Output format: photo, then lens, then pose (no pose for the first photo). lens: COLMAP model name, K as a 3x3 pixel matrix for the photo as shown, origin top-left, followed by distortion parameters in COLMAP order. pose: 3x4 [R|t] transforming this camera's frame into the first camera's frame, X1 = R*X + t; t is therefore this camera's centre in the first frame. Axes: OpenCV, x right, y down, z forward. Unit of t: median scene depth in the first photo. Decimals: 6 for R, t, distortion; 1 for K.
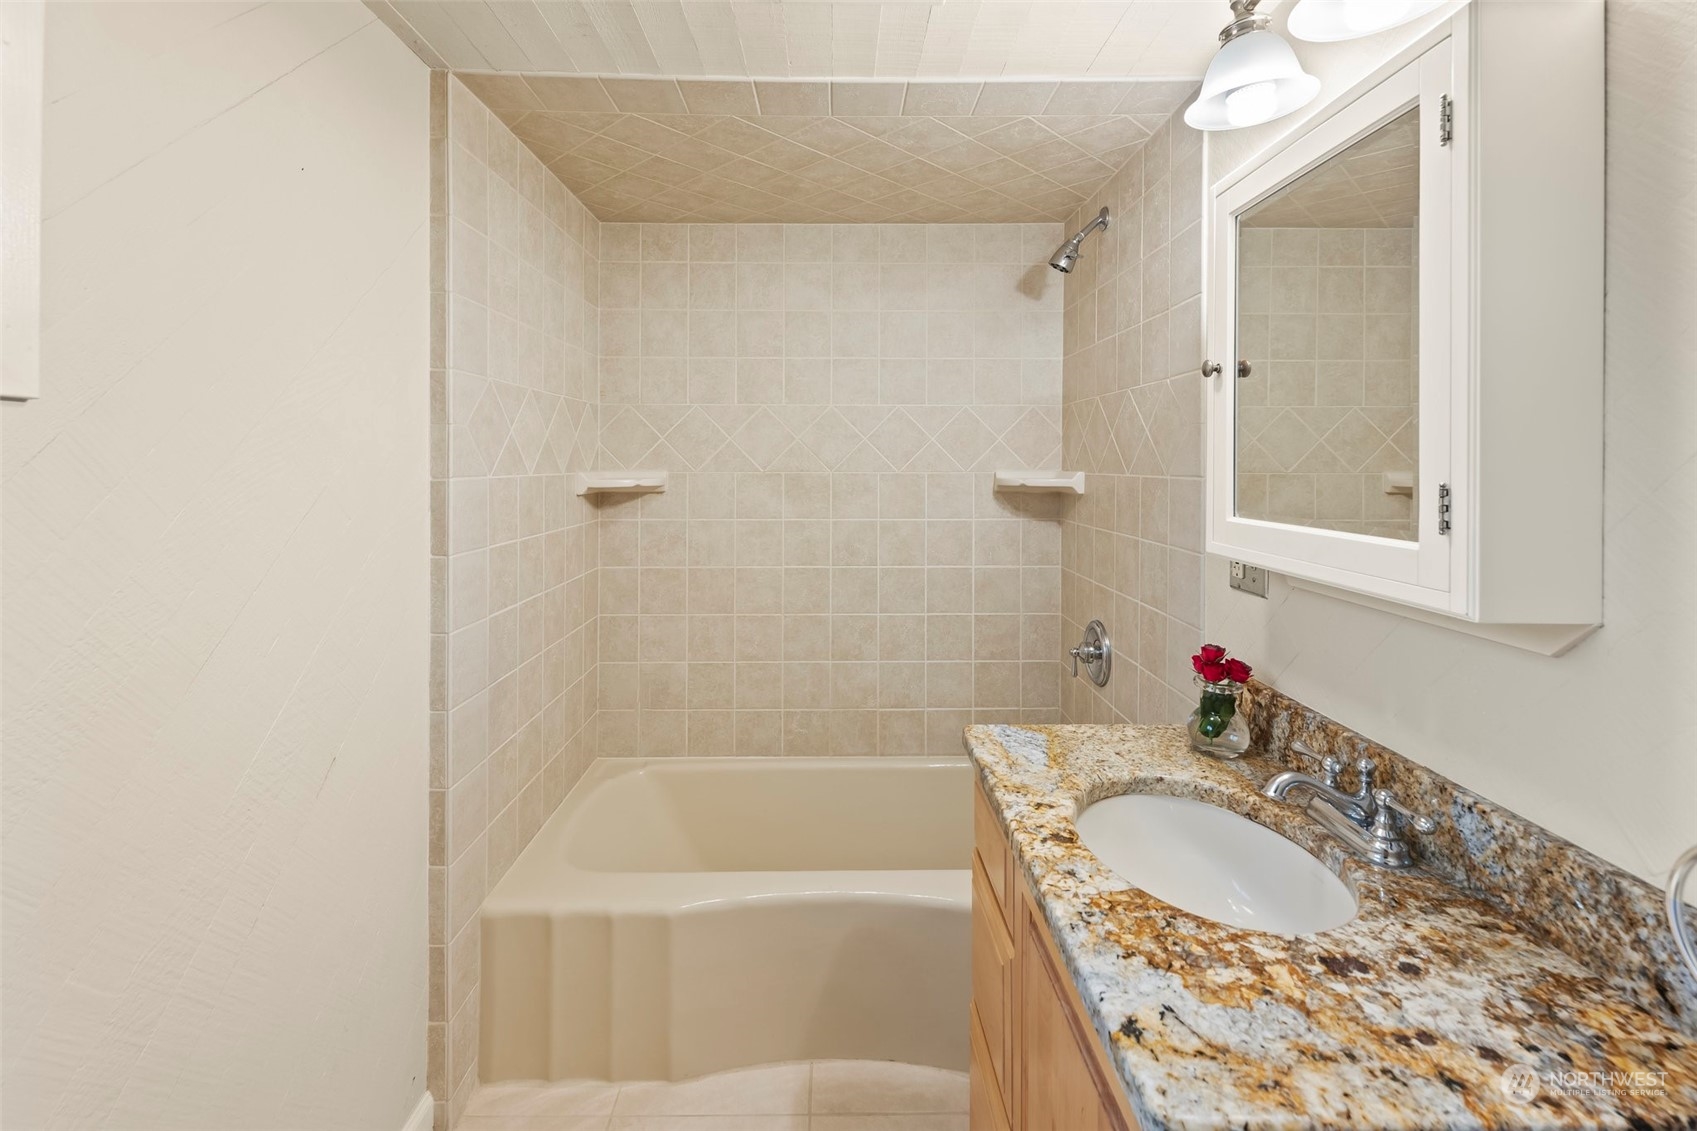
lens RADIAL K [[732.8, 0, 847.5], [0, 732.8, 445.3], [0, 0, 1]] dist [0.000011, -0.000499]
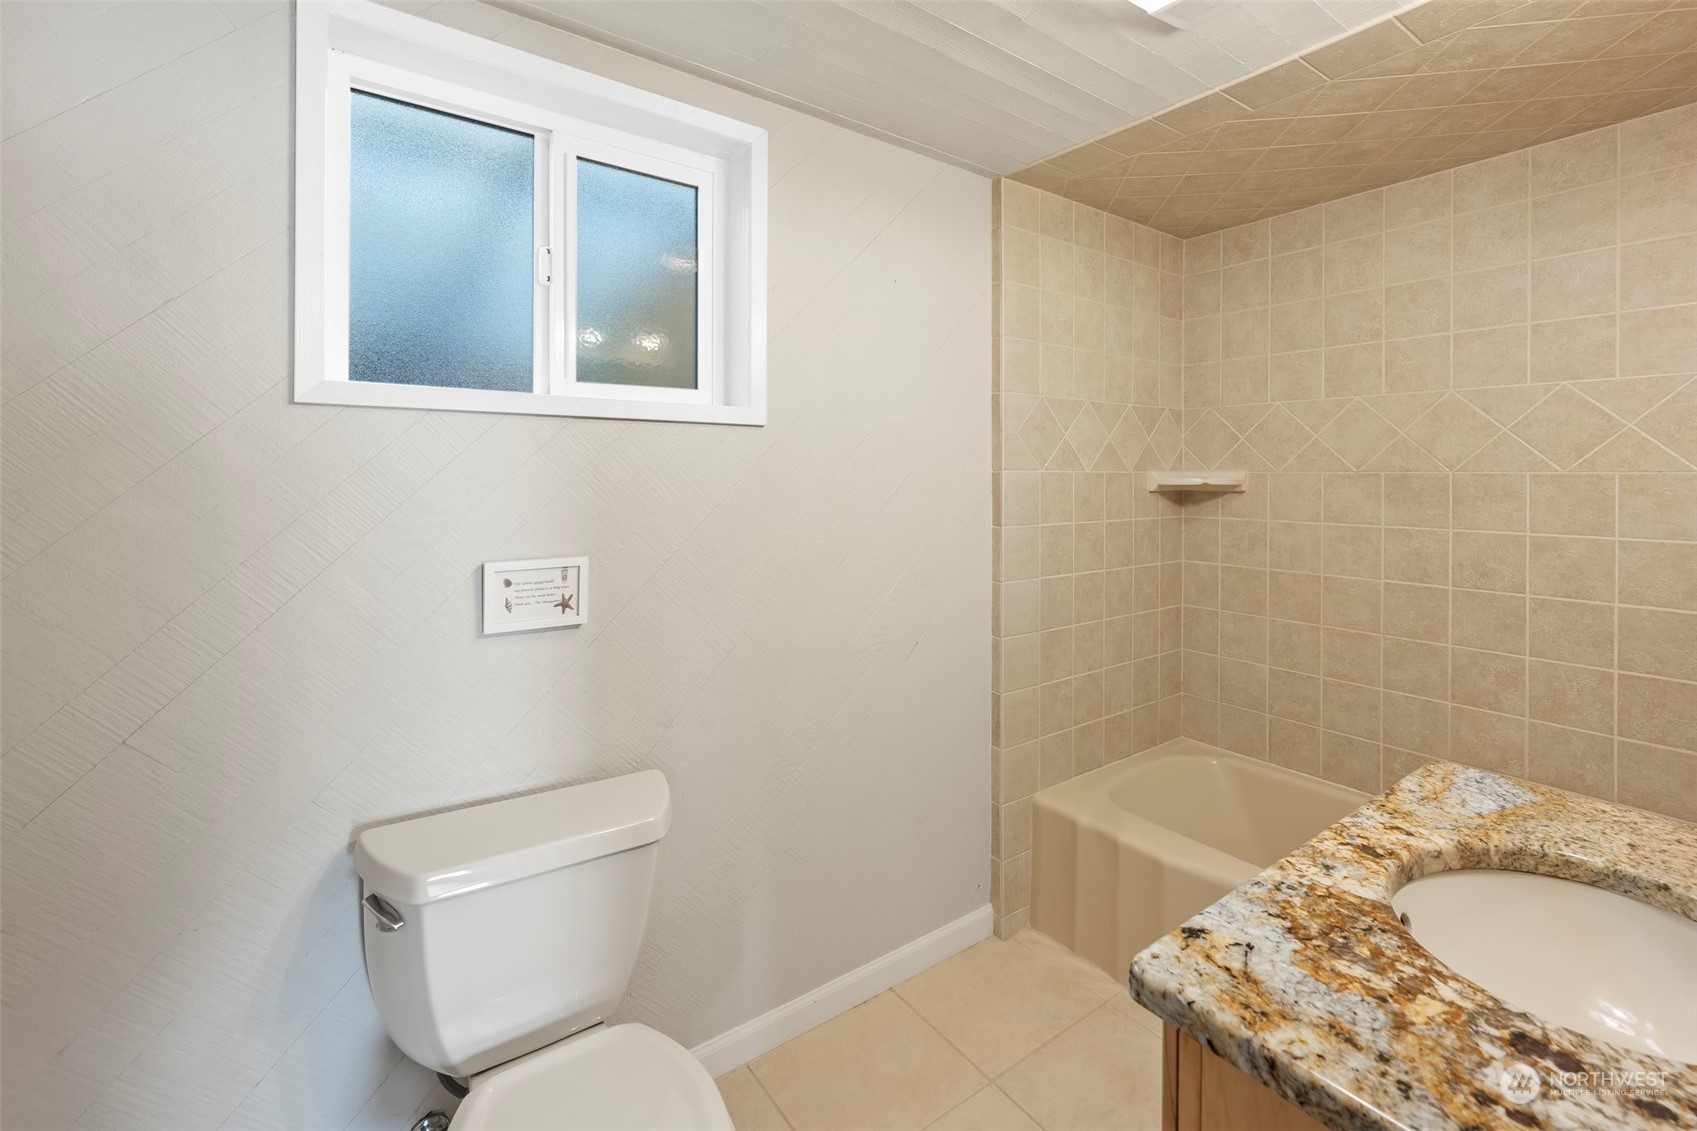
lens RADIAL K [[732.8, 0, 847.5], [0, 732.8, 445.3], [0, 0, 1]] dist [0.000011, -0.000499]
pose [[0.573031, -0.029918, -0.818987, 0.397563], [0.014854, 0.999548, -0.026121, 0.027346], [0.819399, 0.002803, 0.573217, -0.031968]]
